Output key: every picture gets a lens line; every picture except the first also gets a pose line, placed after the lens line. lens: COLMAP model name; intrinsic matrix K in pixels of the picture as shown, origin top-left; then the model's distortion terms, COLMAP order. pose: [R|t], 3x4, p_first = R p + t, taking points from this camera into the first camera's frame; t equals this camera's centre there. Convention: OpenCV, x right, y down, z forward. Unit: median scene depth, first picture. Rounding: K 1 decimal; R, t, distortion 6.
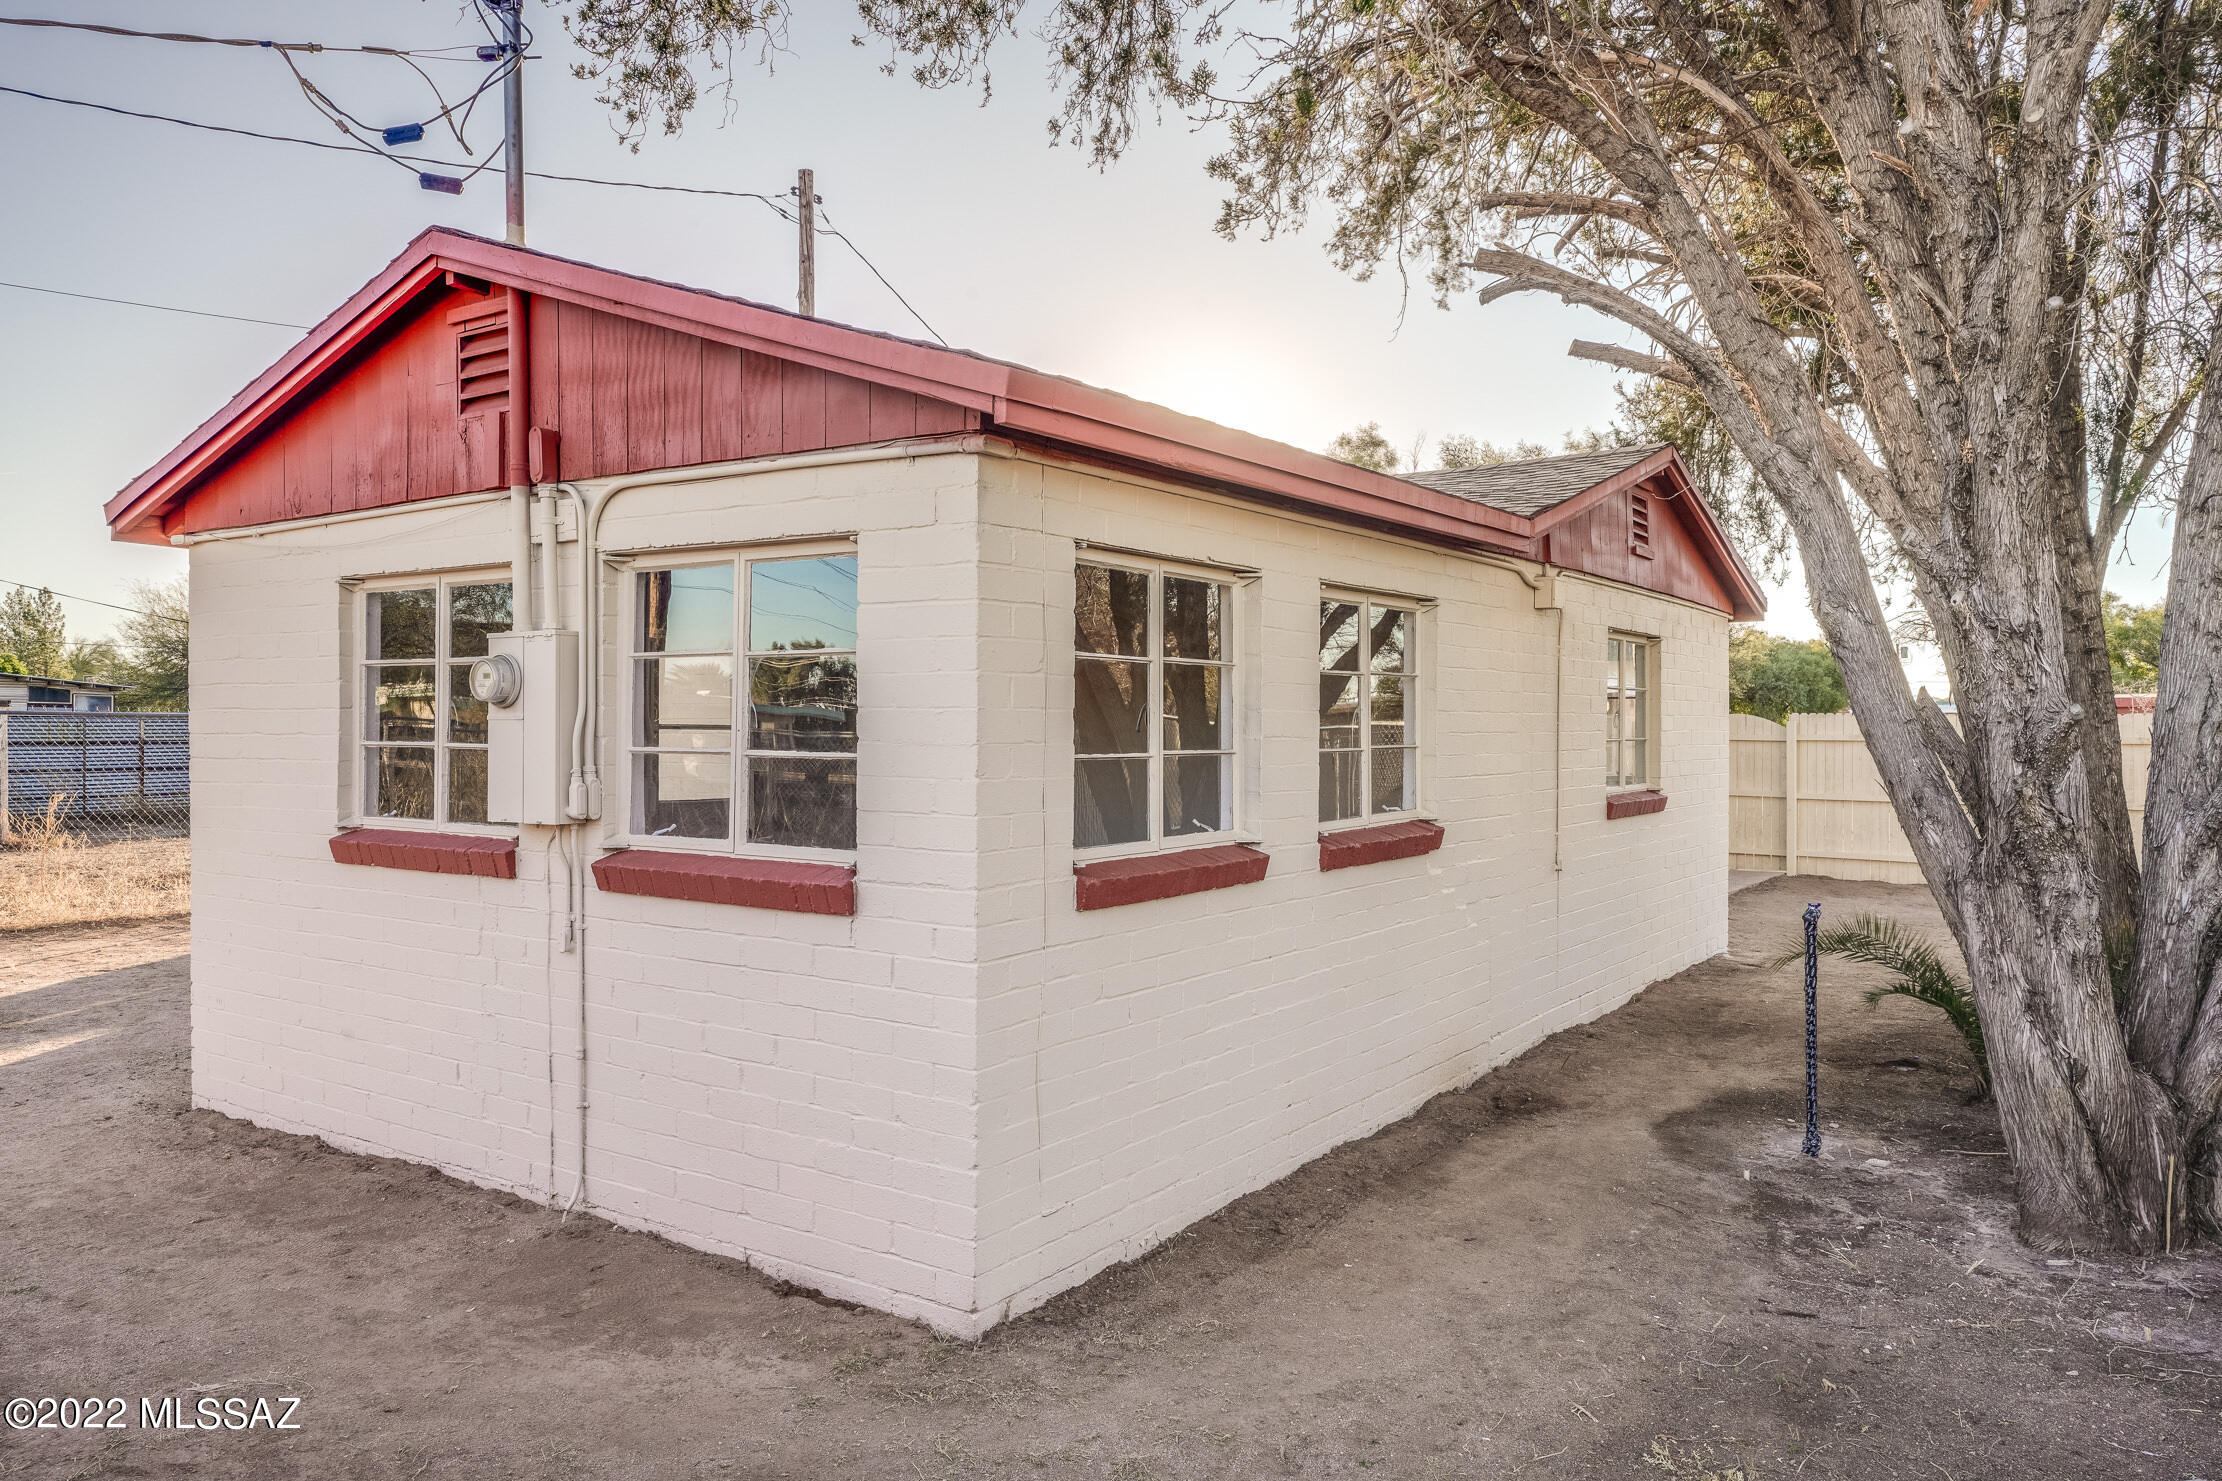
lens RADIAL K [[1417.8, 0, 1121.8], [0, 1417.8, 777.6], [0, 0, 1]] dist [-0.003271, -0.000167]
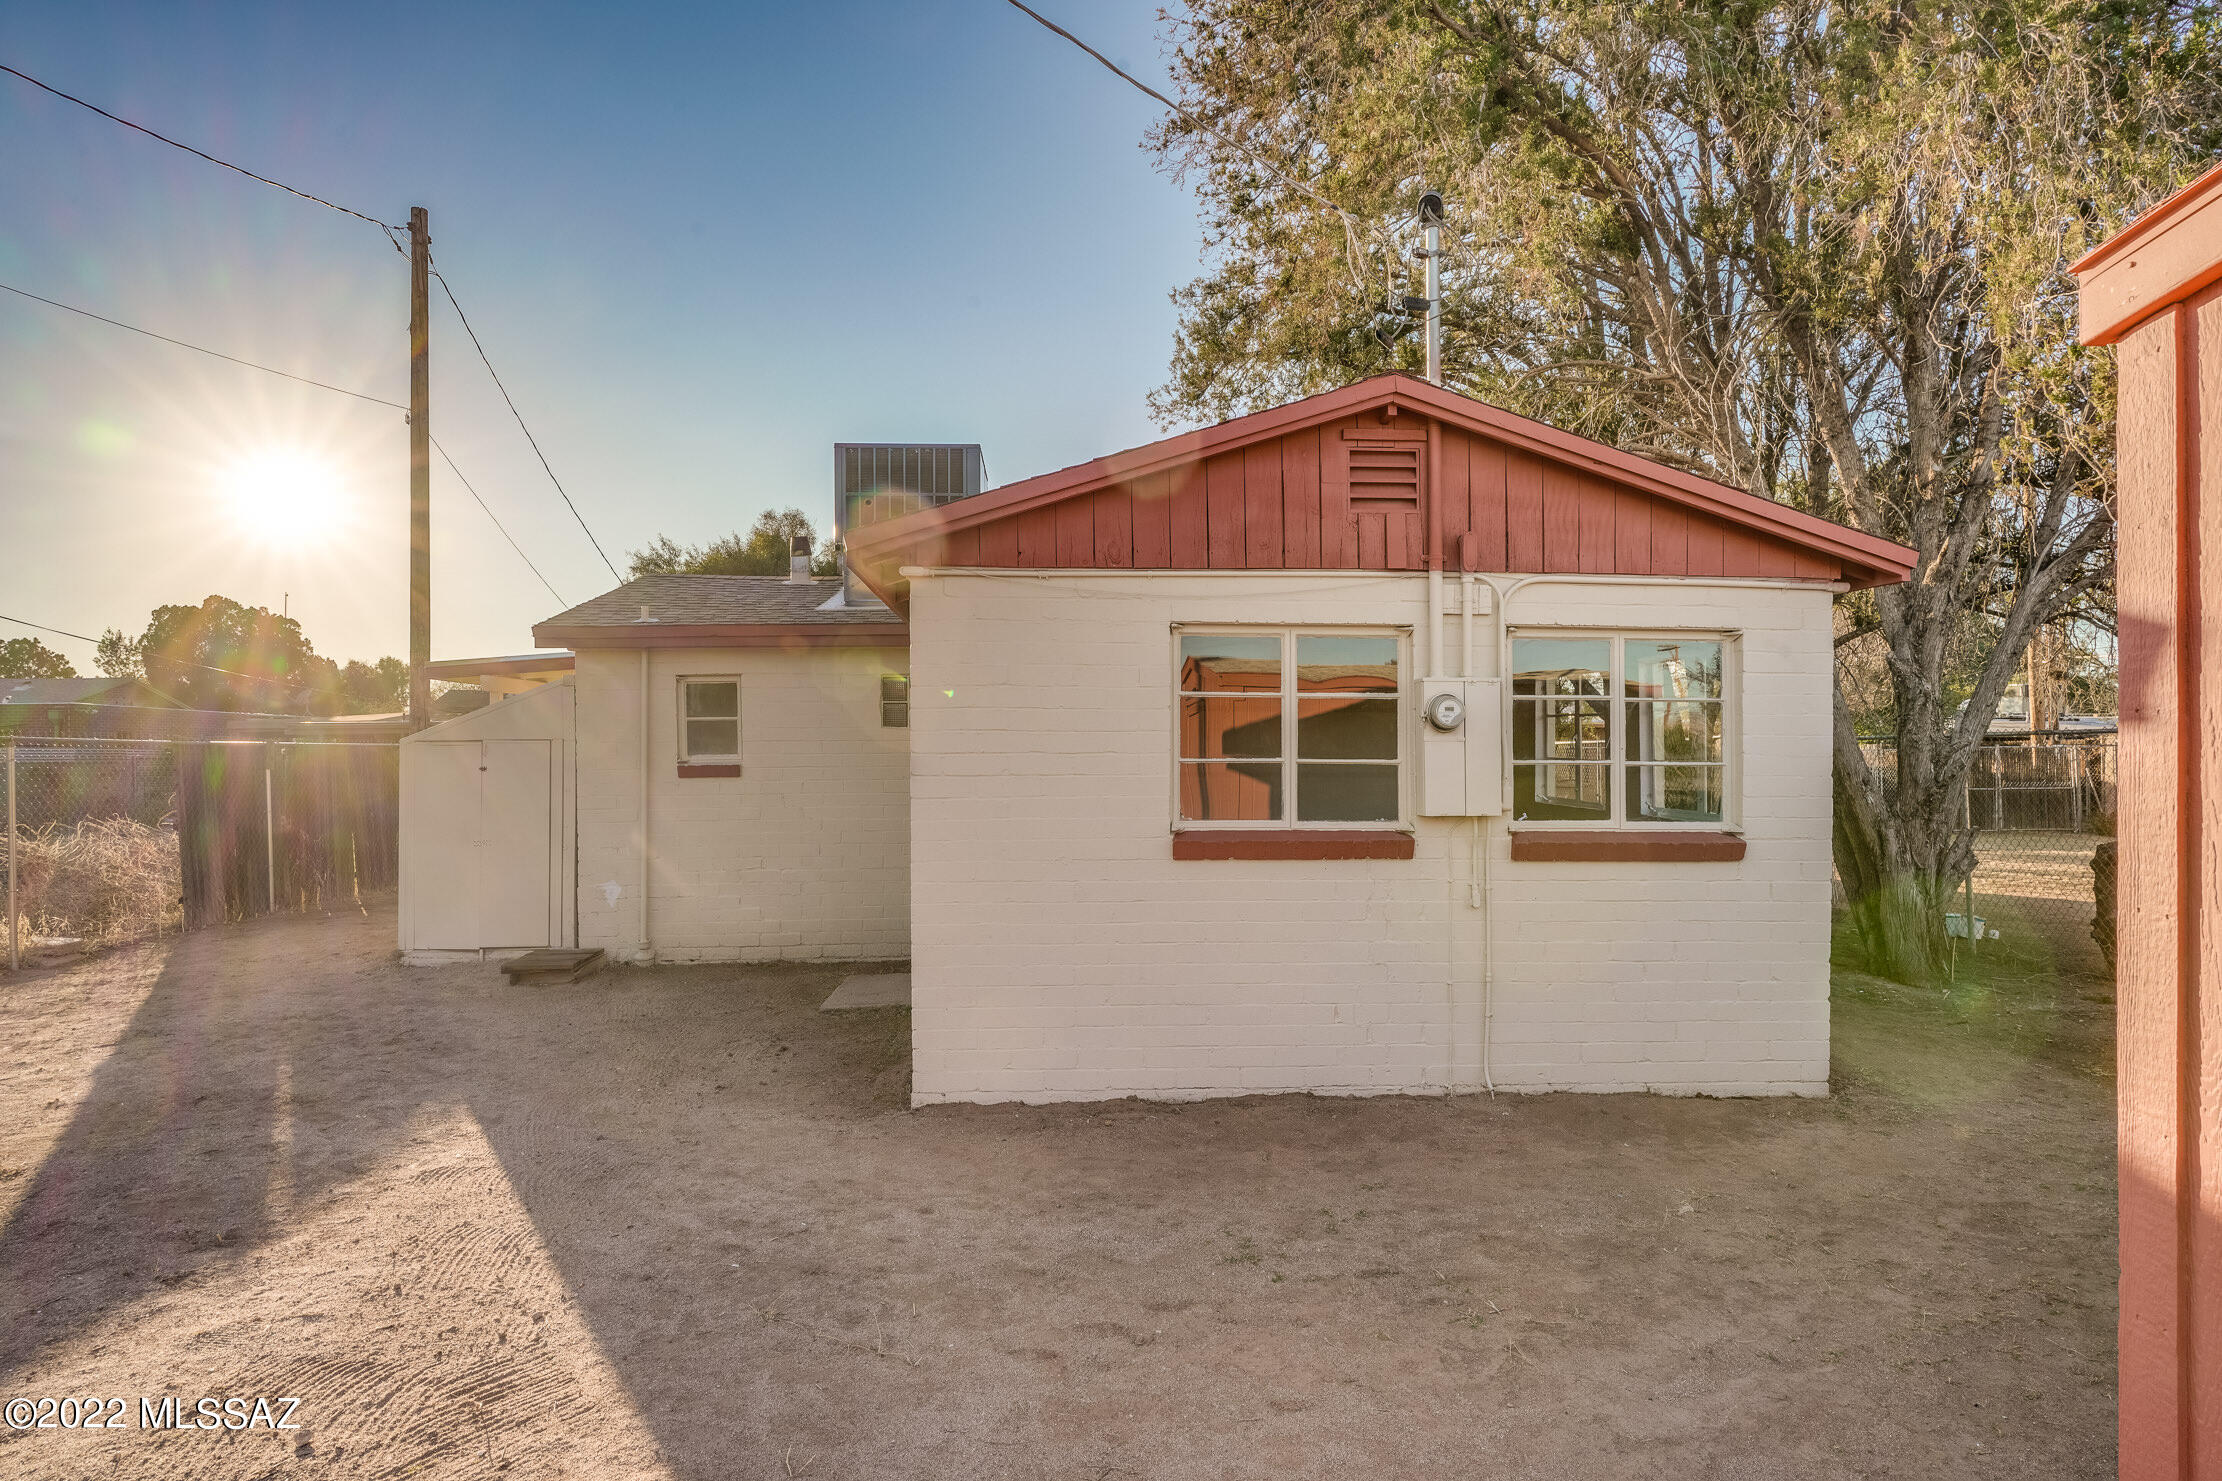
lens RADIAL K [[1158.7, 0, 1011.7], [0, 1158.7, 766.0], [0, 0, 1]] dist [-0.000114, 0.000296]
pose [[0.819970, -0.009837, 0.572322, -1.415880], [0.021024, 0.999695, -0.012938, -0.011124], [-0.572021, 0.022641, 0.819927, 0.321910]]
